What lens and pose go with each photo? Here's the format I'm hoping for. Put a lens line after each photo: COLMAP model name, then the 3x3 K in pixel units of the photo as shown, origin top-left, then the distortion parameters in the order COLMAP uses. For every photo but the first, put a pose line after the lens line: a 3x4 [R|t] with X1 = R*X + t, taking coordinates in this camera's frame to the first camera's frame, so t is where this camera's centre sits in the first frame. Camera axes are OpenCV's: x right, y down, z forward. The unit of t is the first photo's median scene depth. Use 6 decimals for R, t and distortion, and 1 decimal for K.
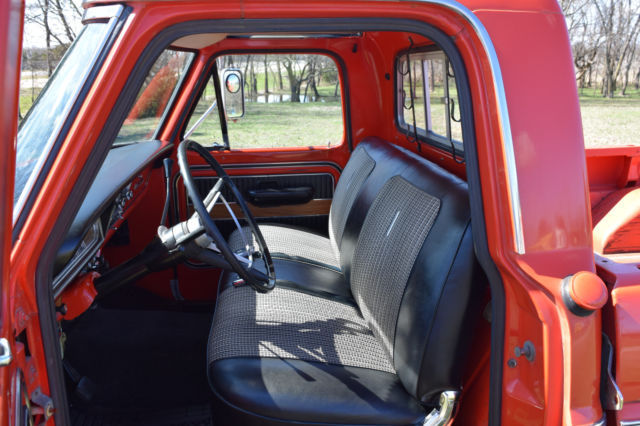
lens RADIAL K [[789.6, 0, 308.0], [0, 789.6, 213.2], [0, 0, 1]] dist [-0.032064, -0.001510]
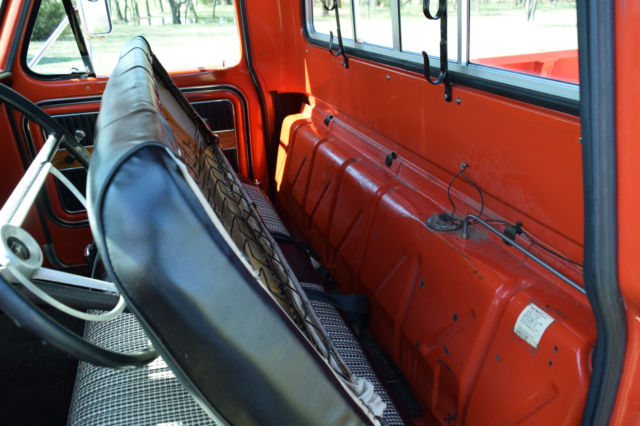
lens RADIAL K [[551.4, 0, 320.0], [0, 551.4, 213.0], [0, 0, 1]] dist [-0.007225, -0.000469]
pose [[0.974449, -0.099364, 0.201437, -0.002809], [0.060930, 0.980138, 0.188726, -0.017378], [-0.216189, -0.171630, 0.961148, 0.188853]]
